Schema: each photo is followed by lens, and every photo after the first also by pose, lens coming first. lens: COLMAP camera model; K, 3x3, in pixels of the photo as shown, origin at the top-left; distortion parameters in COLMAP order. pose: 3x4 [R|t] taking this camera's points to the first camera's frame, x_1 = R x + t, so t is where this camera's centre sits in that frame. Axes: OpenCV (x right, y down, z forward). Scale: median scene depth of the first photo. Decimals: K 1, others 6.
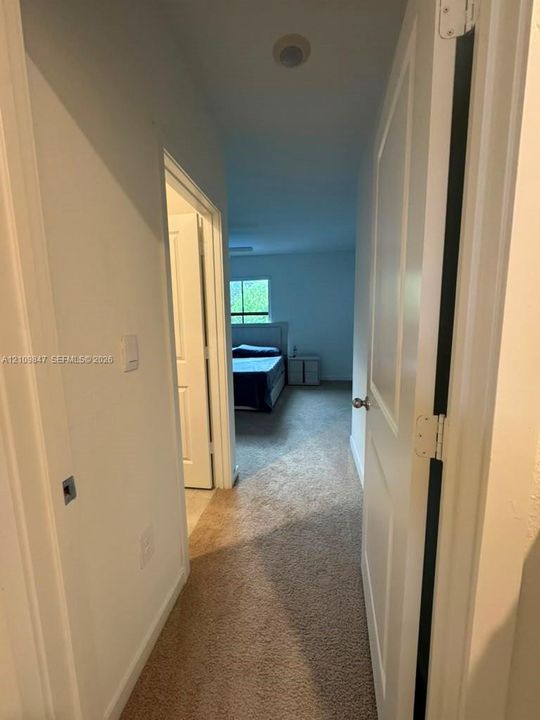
lens RADIAL K [[287.8, 0, 272.0], [0, 287.8, 360.9], [0, 0, 1]] dist [-0.003282, -0.000750]
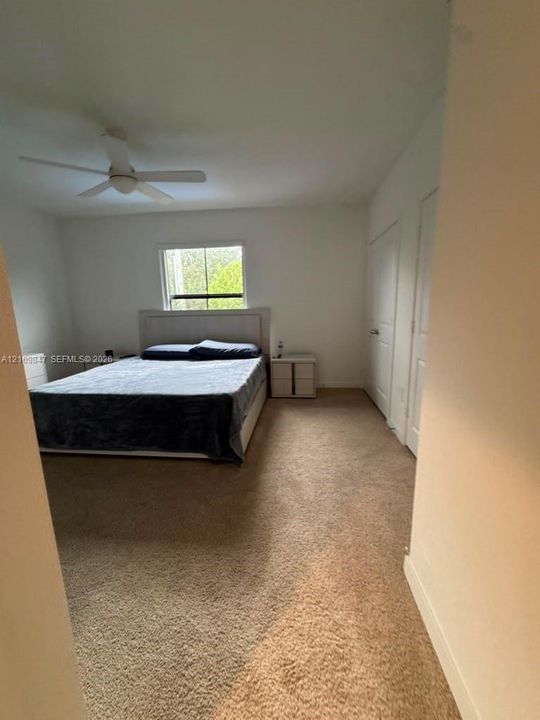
lens RADIAL K [[287.8, 0, 269.5], [0, 287.8, 359.5], [0, 0, 1]] dist [-0.003282, -0.000750]
pose [[0.998946, -0.011565, 0.044415, 0.021626], [0.009630, 0.999005, 0.043537, -0.040492], [-0.044874, -0.043064, 0.998064, 0.308604]]
